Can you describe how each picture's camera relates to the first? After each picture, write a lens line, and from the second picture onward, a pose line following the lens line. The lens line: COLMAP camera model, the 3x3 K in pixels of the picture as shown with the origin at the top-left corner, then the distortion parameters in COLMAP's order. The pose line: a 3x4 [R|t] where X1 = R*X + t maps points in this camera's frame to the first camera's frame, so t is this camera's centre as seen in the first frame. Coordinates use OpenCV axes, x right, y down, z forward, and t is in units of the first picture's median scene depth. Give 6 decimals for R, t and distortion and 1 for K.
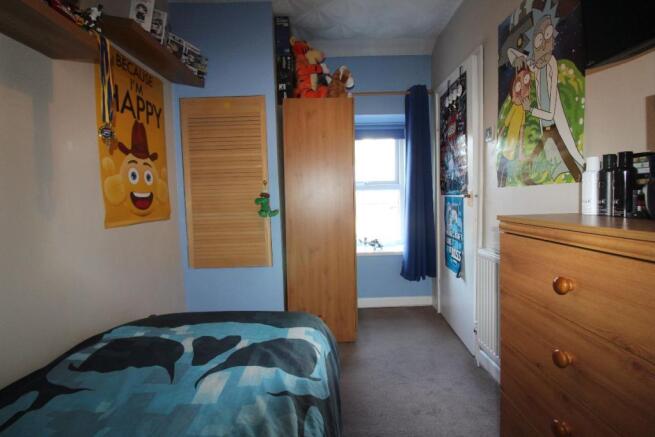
lens RADIAL K [[299.3, 0, 328.3], [0, 299.3, 207.8], [0, 0, 1]] dist [-0.000783, -0.015711]
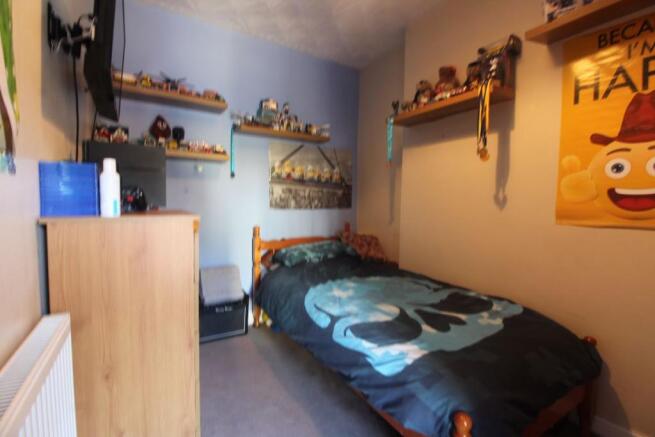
lens RADIAL K [[299.3, 0, 328.3], [0, 299.3, 207.8], [0, 0, 1]] dist [-0.000783, -0.015711]
pose [[-0.853092, 0.034298, -0.520633, 0.447155], [-0.005141, 0.997236, 0.074119, -0.056219], [0.521736, 0.065907, -0.850557, 1.299906]]
